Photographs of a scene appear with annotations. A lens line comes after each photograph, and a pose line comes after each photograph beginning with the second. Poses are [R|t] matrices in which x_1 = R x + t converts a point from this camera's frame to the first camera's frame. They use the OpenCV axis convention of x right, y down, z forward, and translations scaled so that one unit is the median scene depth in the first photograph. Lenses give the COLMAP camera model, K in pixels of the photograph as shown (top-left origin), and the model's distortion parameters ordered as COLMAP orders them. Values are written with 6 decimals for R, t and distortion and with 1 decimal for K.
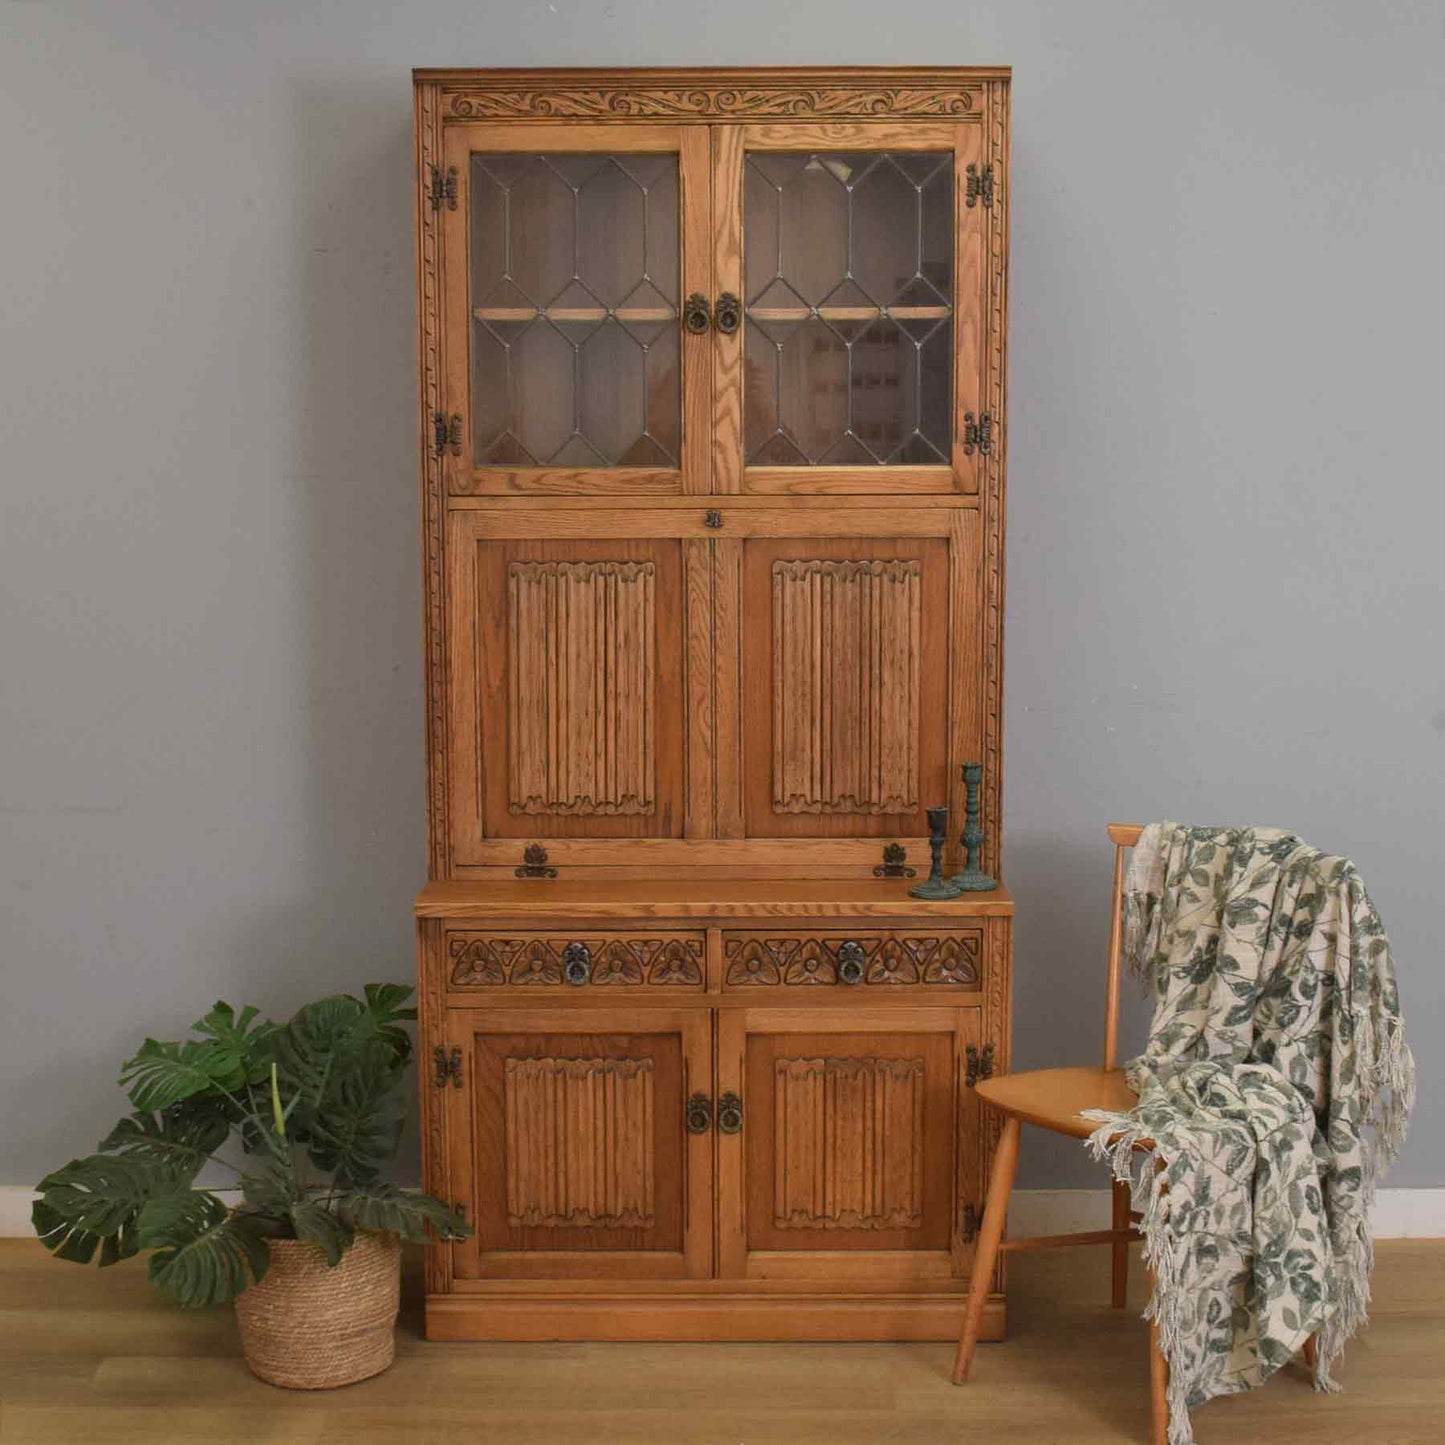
lens RADIAL K [[2360.4, 0, 697.5], [0, 2360.4, 714.2], [0, 0, 1]] dist [-0.064536, -0.087990]
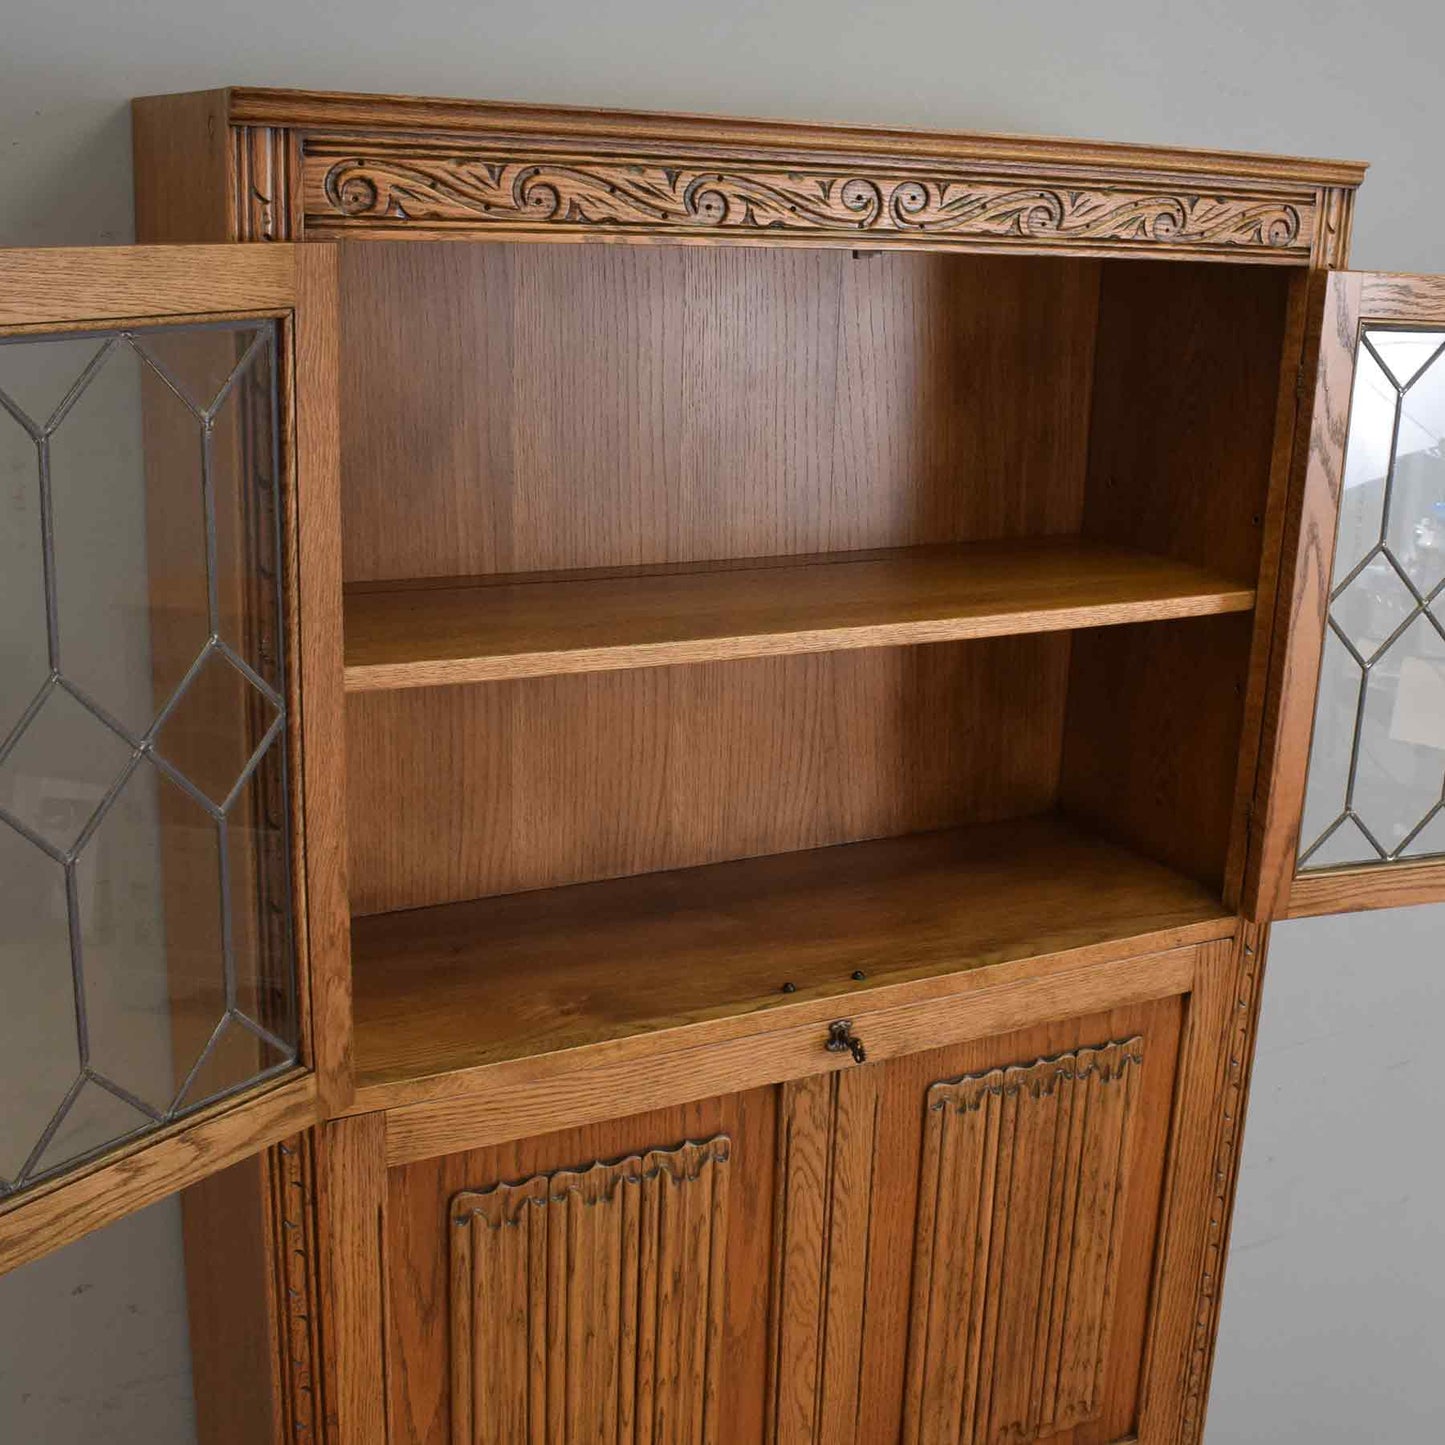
lens RADIAL K [[1779.5, 0, 724.7], [0, 1779.5, 672.3], [0, 0, 1]] dist [-0.078090, 0.005795]
pose [[0.880340, -0.084805, 0.466701, -0.187389], [0.025487, 0.990924, 0.131986, -0.212288], [-0.473658, -0.104298, 0.874511, 0.689816]]
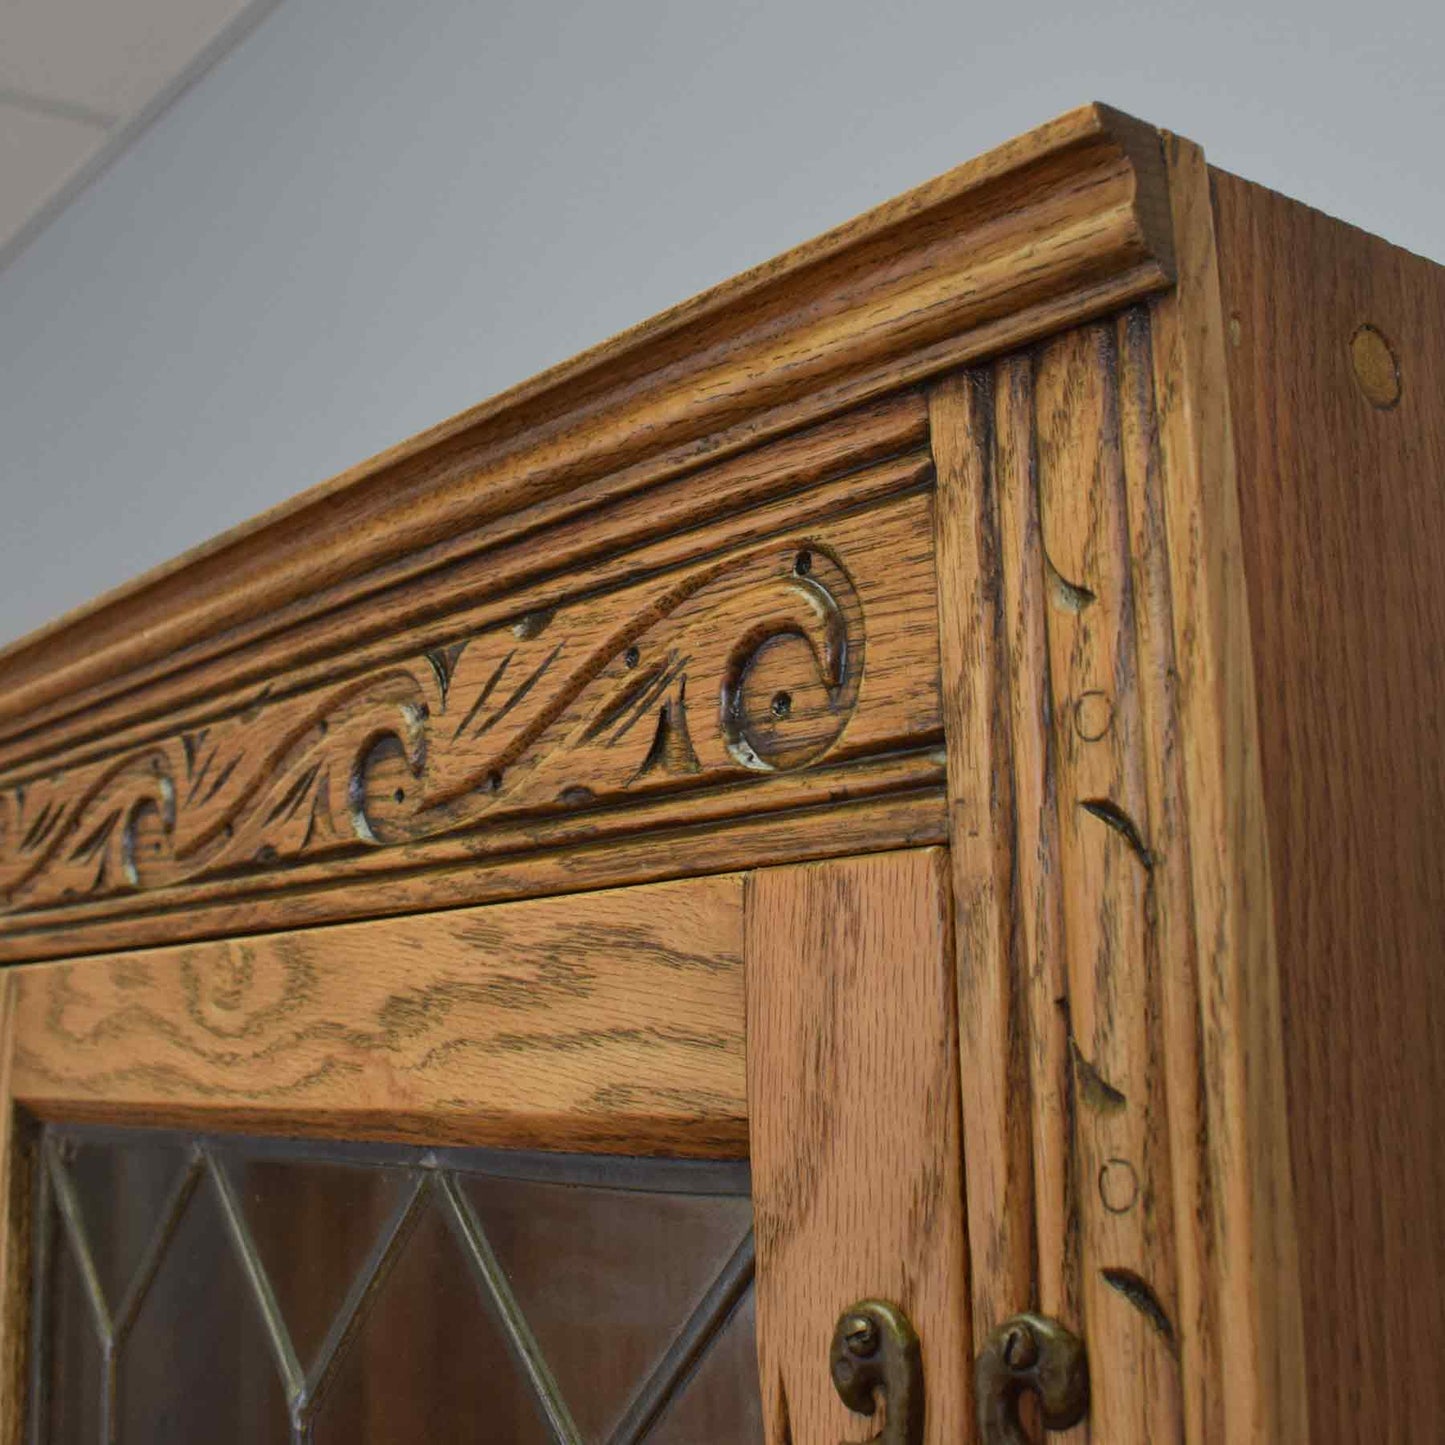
lens RADIAL K [[1948.3, 0, 722.7], [0, 1948.3, 698.5], [0, 0, 1]] dist [-0.076880, -0.004238]
pose [[0.634186, -0.145790, -0.759311, 0.168385], [-0.079677, 0.964511, -0.251735, -0.233480], [0.769064, 0.220147, 0.600063, 0.931133]]
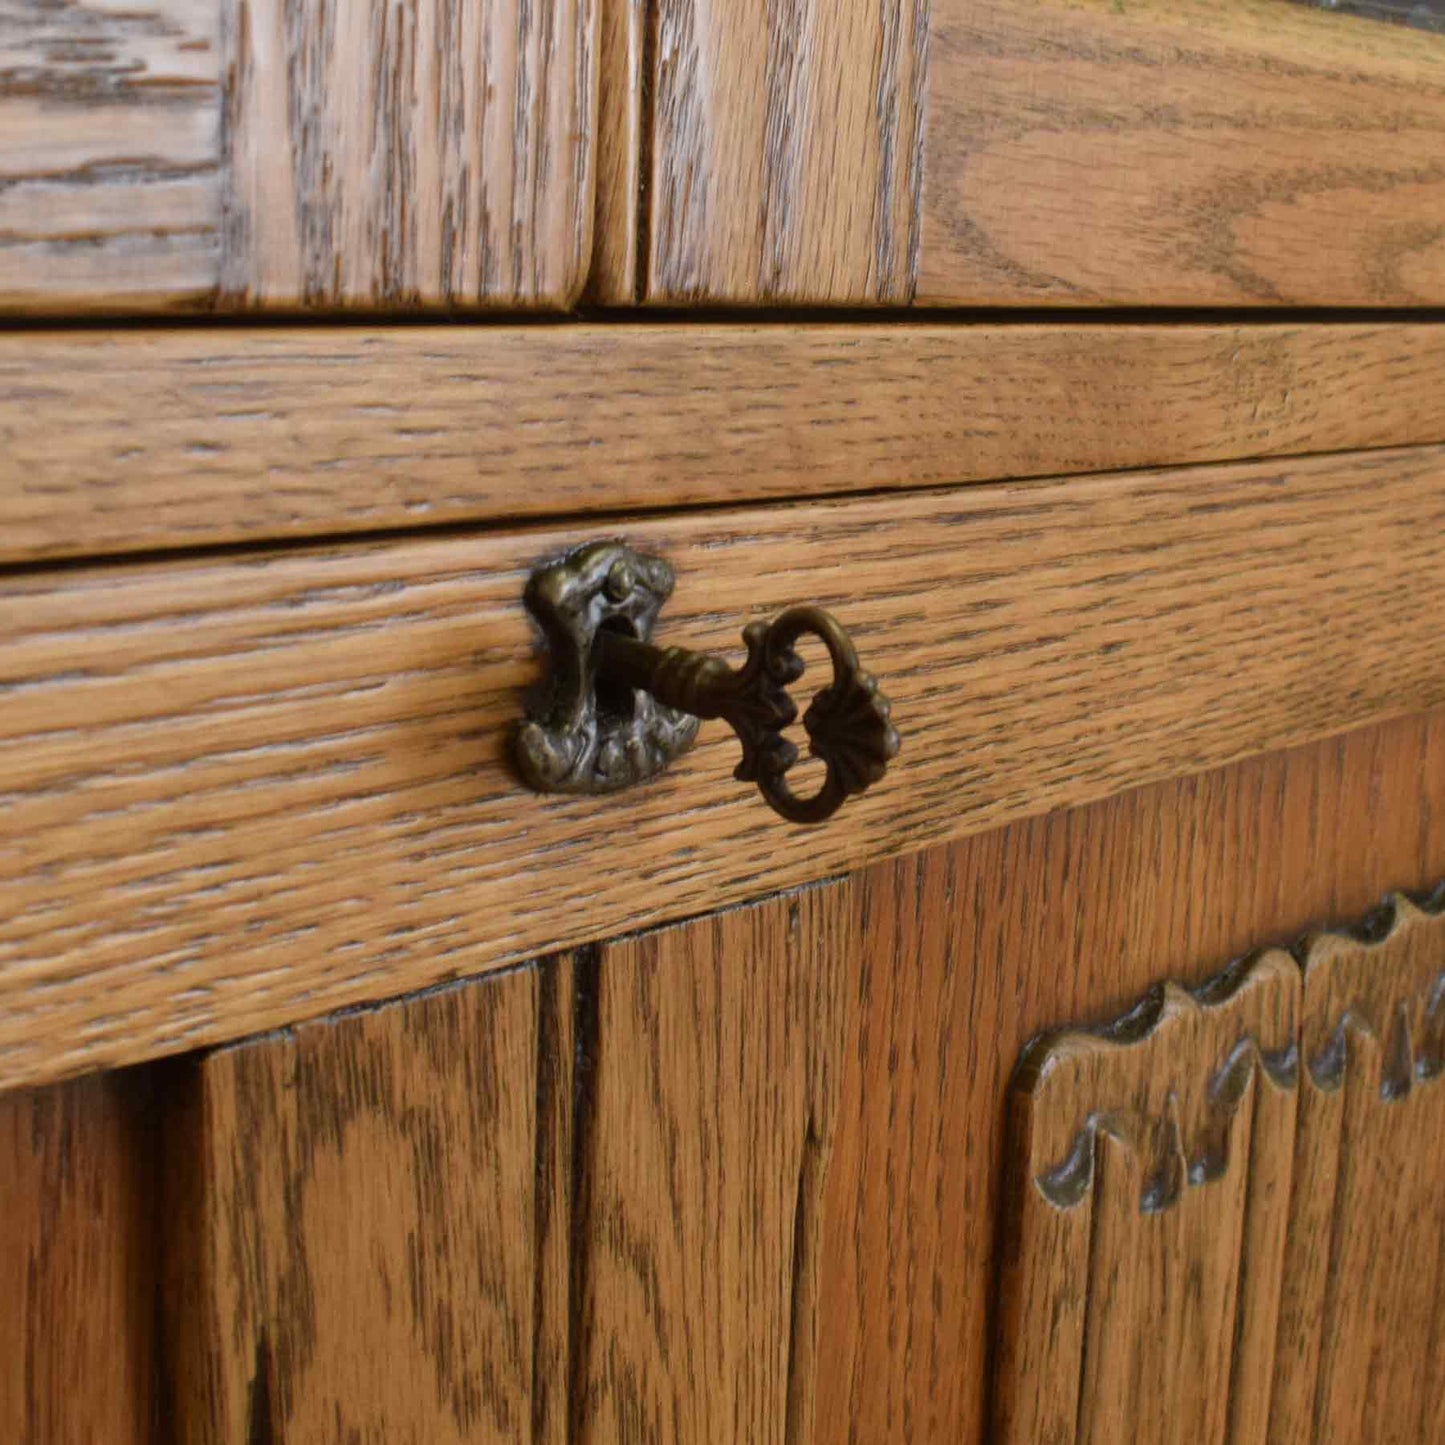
lens RADIAL K [[2327.2, 0, 722.5], [0, 2327.2, 722.5], [0, 0, 1]] dist [-0.065222, -0.046398]
pose [[0.665293, -0.125180, 0.736013, -0.039866], [0.066881, 0.991872, 0.108241, -0.088655], [-0.743581, -0.022787, 0.668258, 0.957854]]
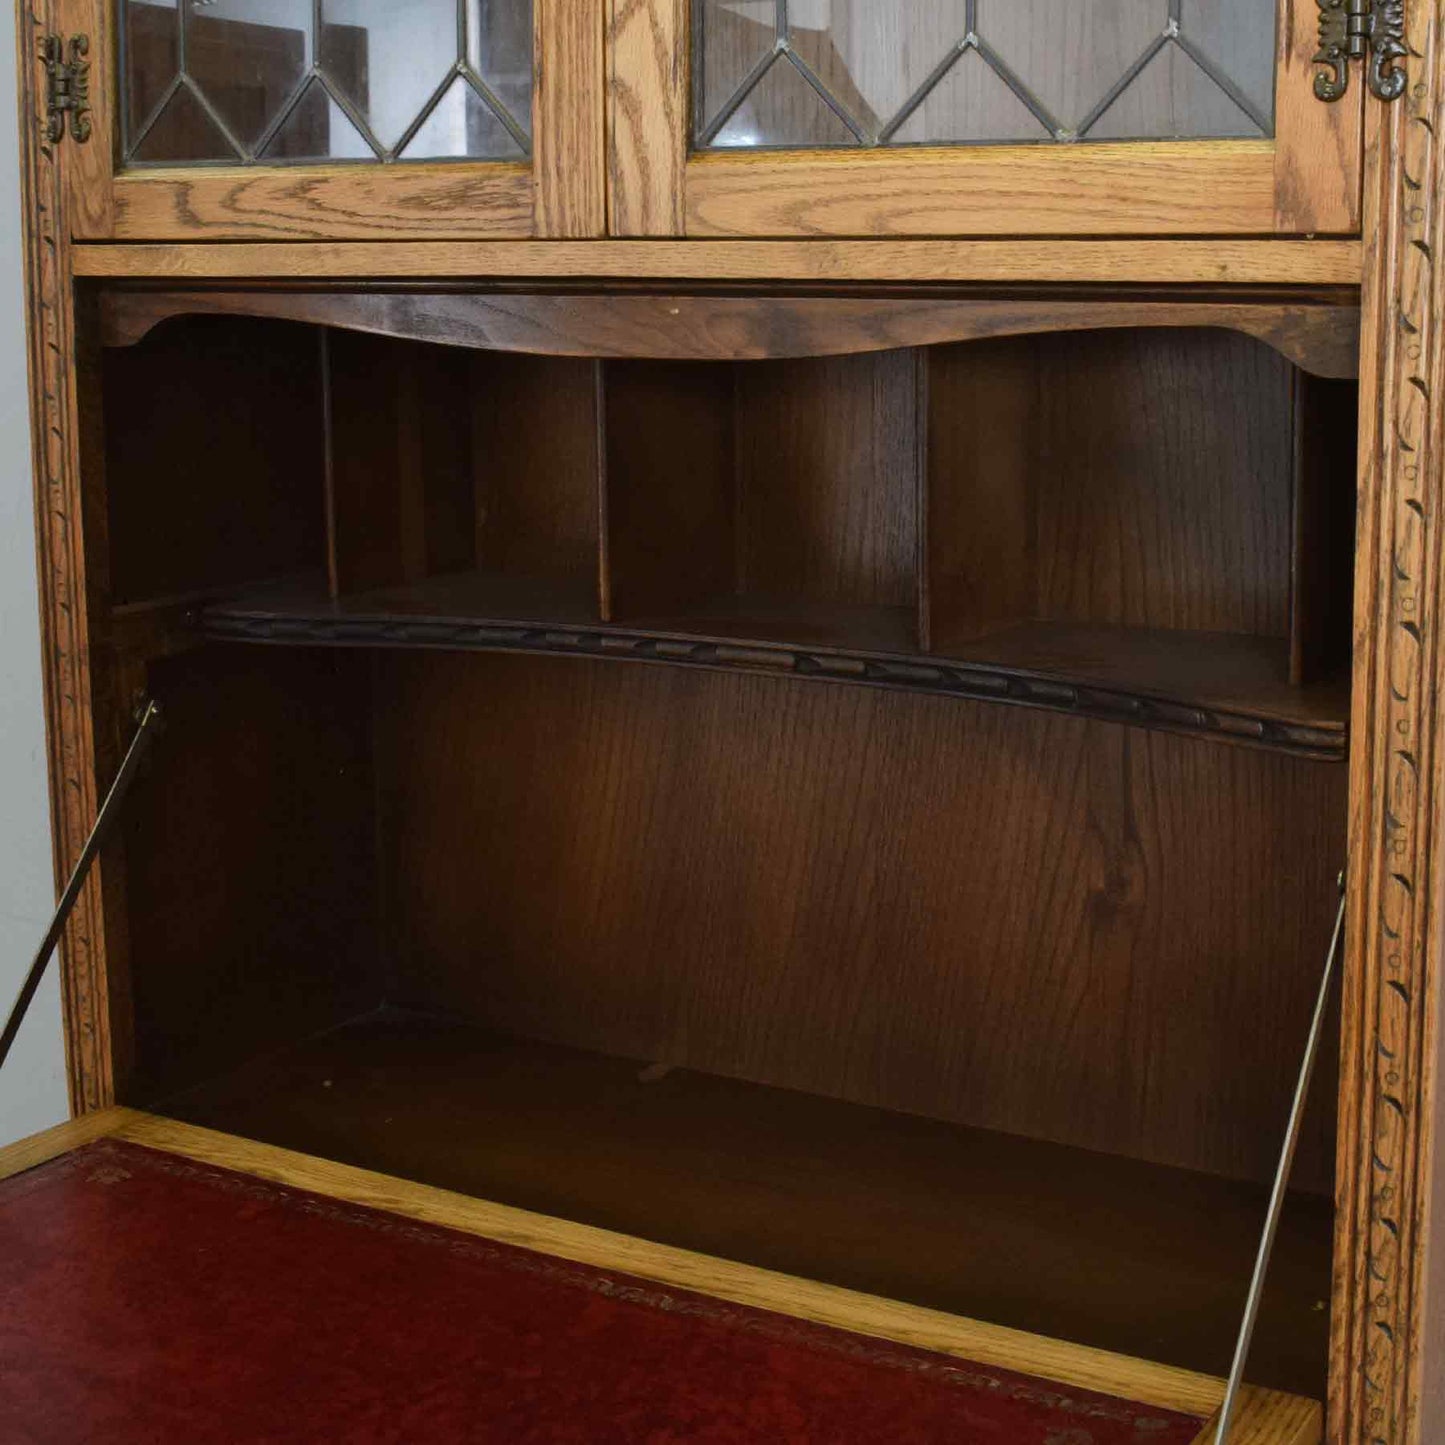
lens RADIAL K [[2325.9, 0, 875.3], [0, 2325.9, 557.0], [0, 0, 1]] dist [-0.068541, -0.080809]
pose [[0.881484, 0.065820, -0.467604, 0.202583], [-0.064947, 0.997726, 0.018008, -0.055417], [0.467726, 0.014496, 0.883755, 0.722361]]
